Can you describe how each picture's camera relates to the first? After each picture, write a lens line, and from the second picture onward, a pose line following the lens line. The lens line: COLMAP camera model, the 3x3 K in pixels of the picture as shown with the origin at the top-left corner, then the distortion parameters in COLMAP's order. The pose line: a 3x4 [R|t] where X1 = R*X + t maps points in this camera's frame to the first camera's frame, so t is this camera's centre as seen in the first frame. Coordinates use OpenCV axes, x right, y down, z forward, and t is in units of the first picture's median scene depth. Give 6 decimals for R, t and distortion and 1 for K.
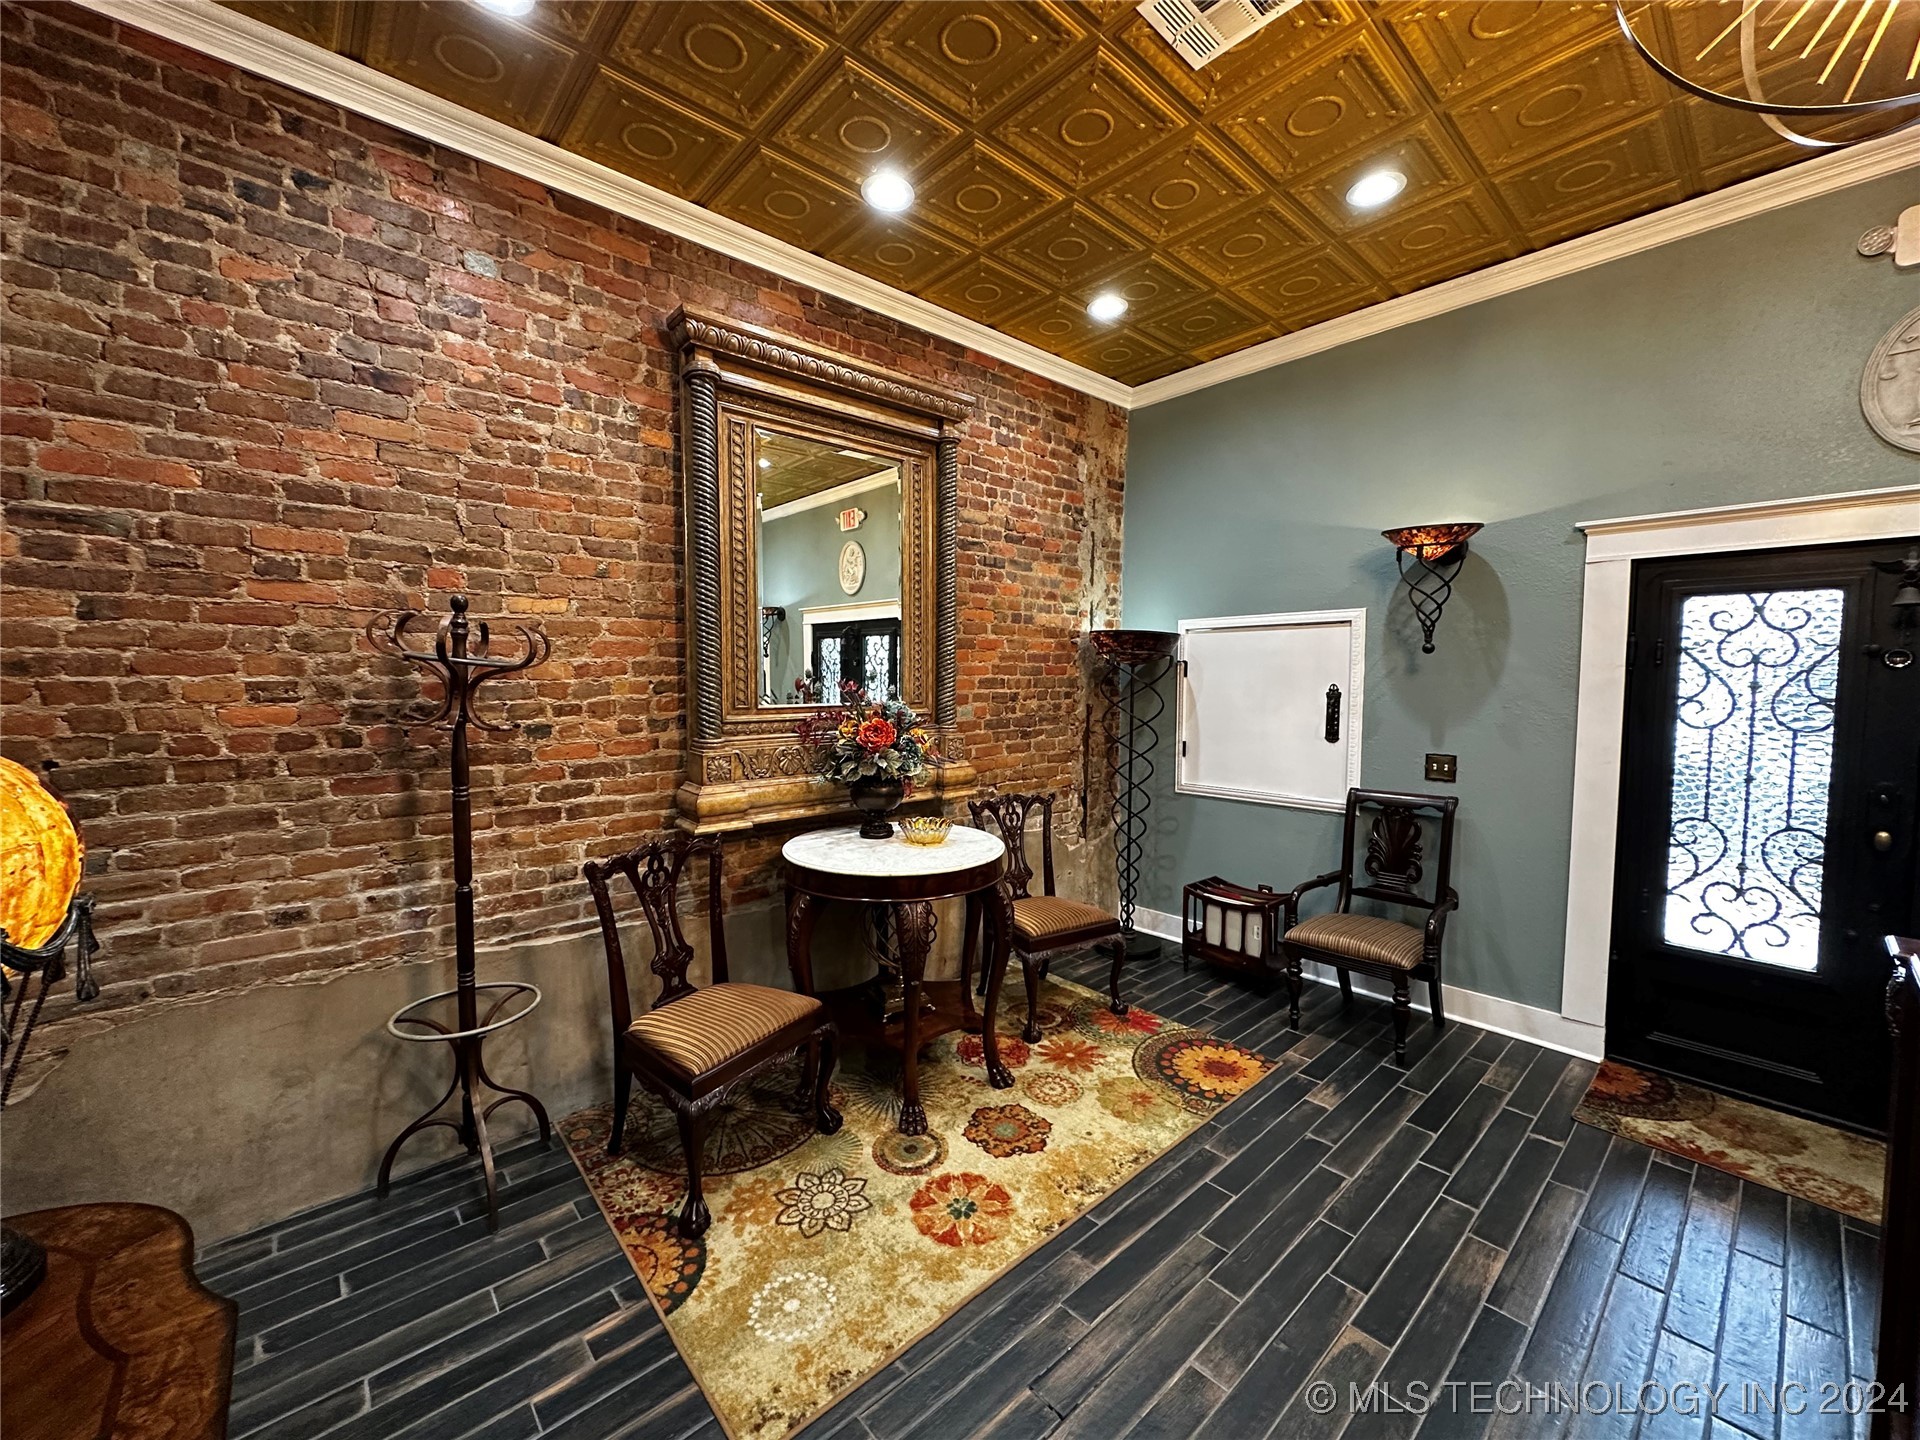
lens RADIAL K [[763.1, 0, 960.0], [0, 763.1, 720.0], [0, 0, 1]] dist [-0.002563, 0.000478]
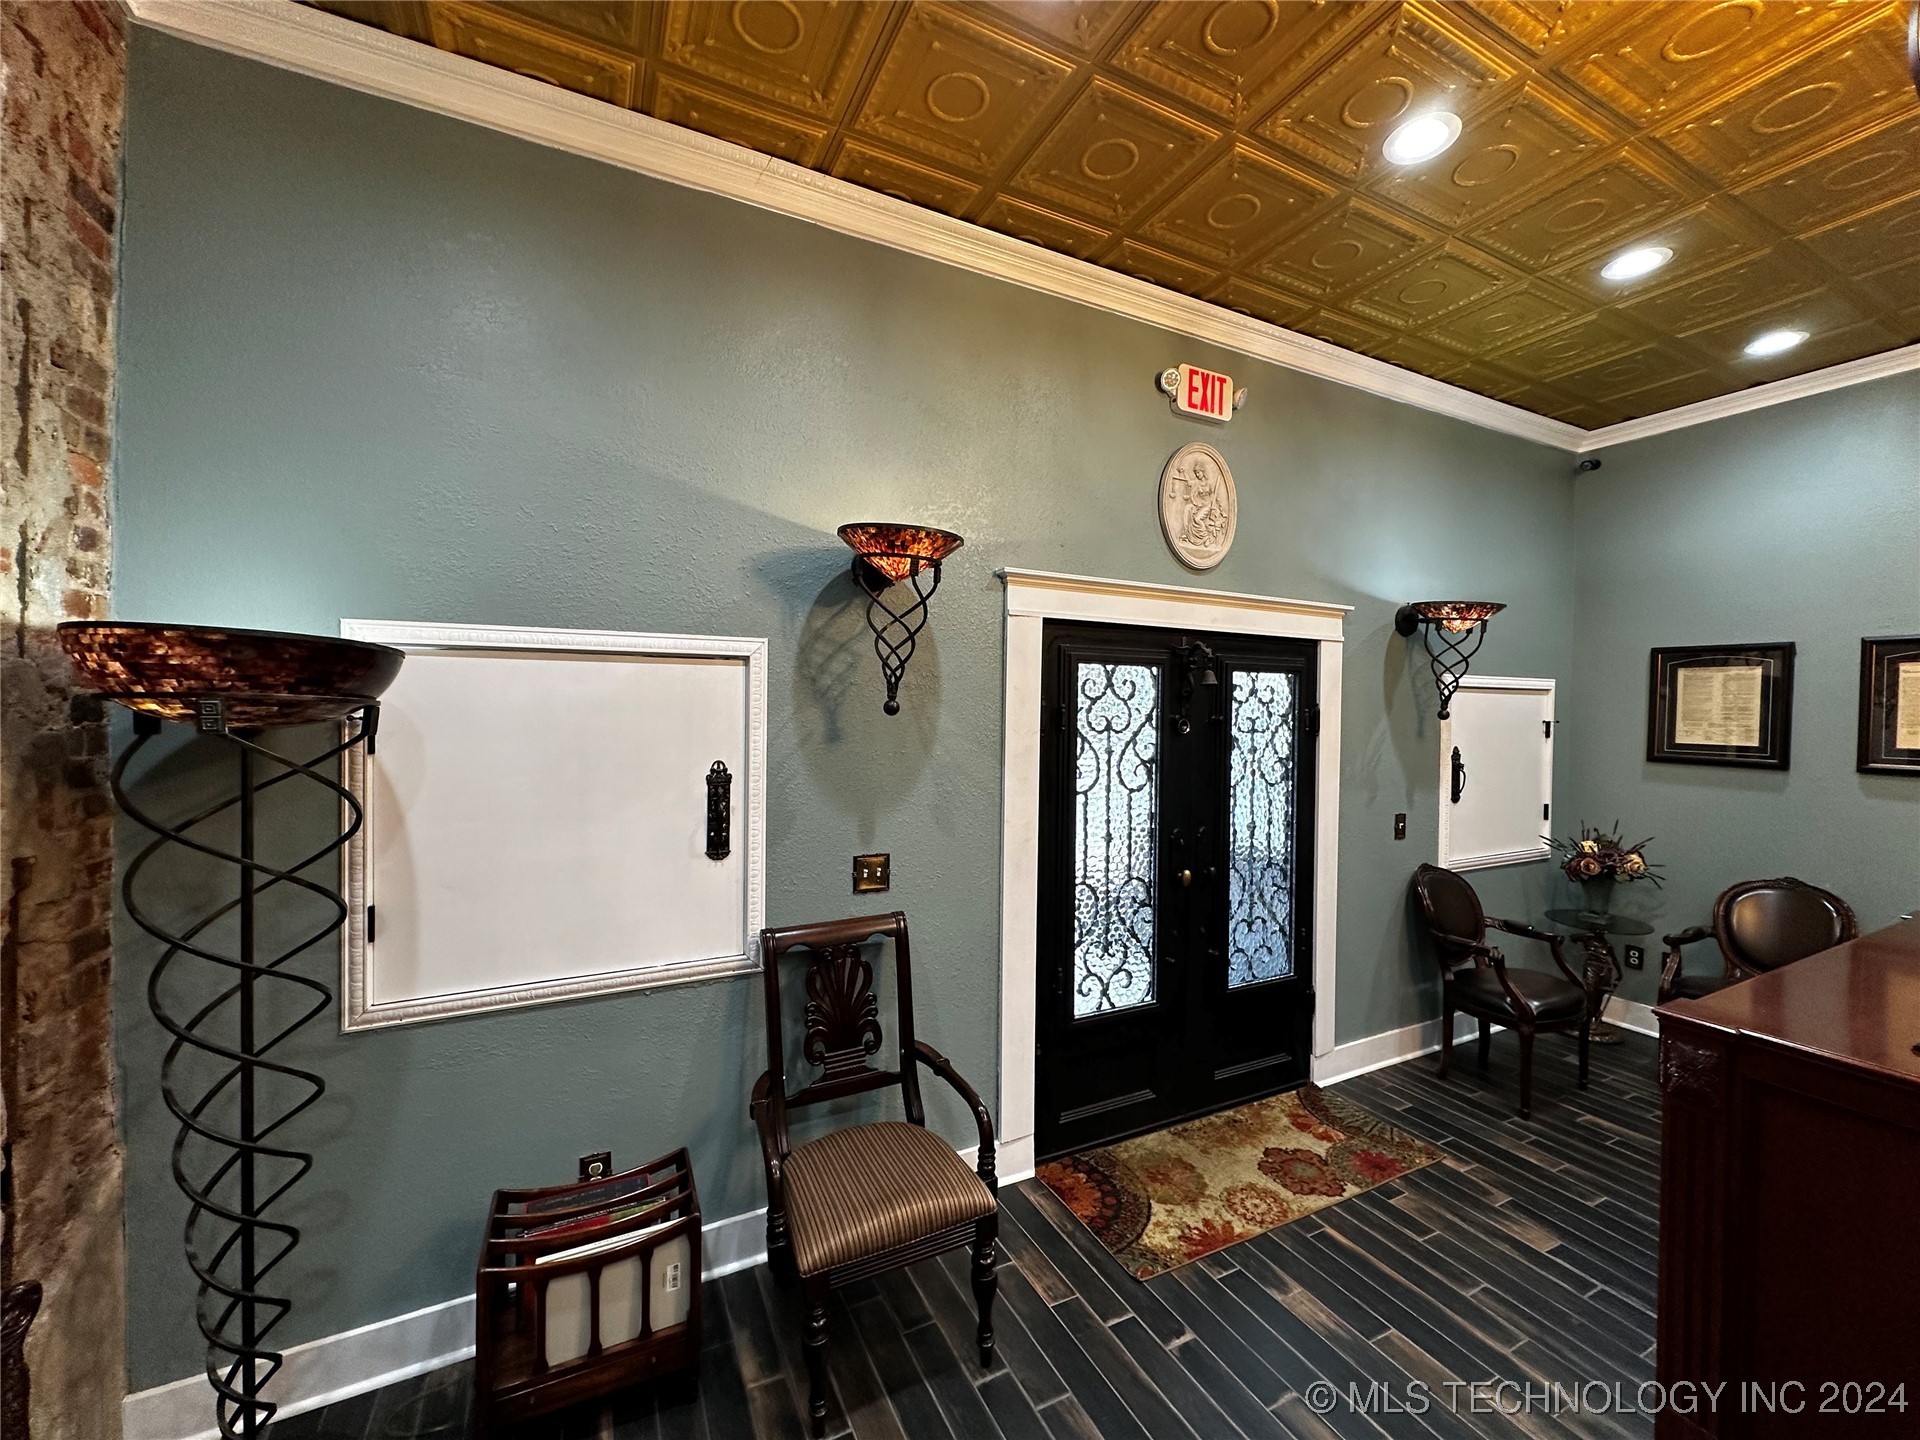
lens RADIAL K [[763.1, 0, 960.0], [0, 763.1, 720.0], [0, 0, 1]] dist [-0.002563, 0.000478]
pose [[0.263346, -0.010178, 0.964648, -0.034958], [0.047360, 0.998875, -0.002390, -0.078212], [-0.963538, 0.046315, 0.263531, 0.757917]]
